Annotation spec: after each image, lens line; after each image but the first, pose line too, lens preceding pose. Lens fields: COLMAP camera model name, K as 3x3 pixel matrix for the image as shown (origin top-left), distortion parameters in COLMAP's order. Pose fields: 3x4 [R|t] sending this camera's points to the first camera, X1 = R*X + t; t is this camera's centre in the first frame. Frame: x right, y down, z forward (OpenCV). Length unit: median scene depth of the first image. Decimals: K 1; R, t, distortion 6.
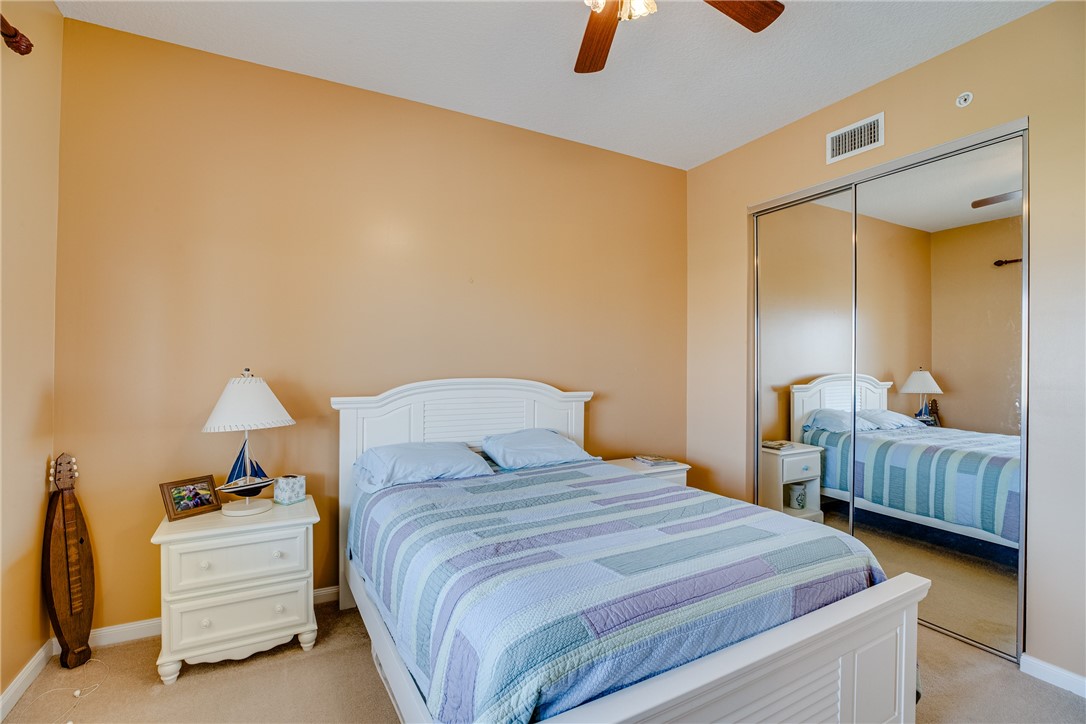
lens RADIAL K [[501.0, 0, 545.9], [0, 501.0, 361.3], [0, 0, 1]] dist [-0.041897, 0.010656]
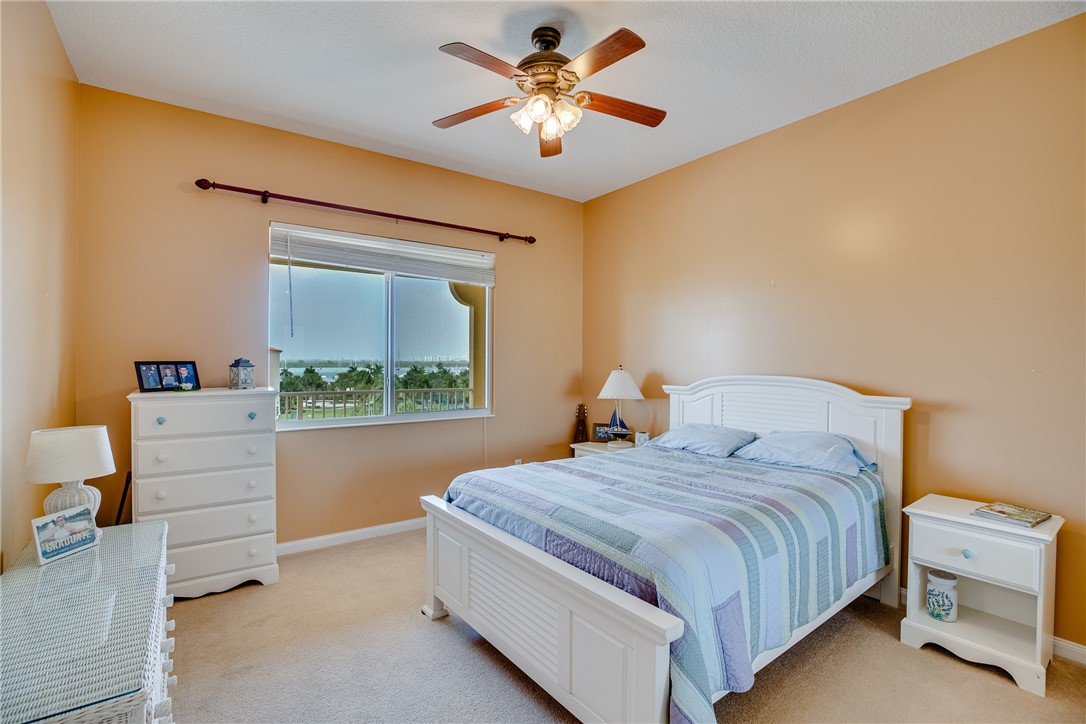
lens RADIAL K [[501.0, 0, 545.9], [0, 501.0, 361.3], [0, 0, 1]] dist [-0.041897, 0.010656]
pose [[0.127912, -0.008645, -0.991748, 1.115191], [-0.000659, 0.999961, -0.008801, 0.015932], [0.991785, 0.001779, 0.127901, 0.506090]]
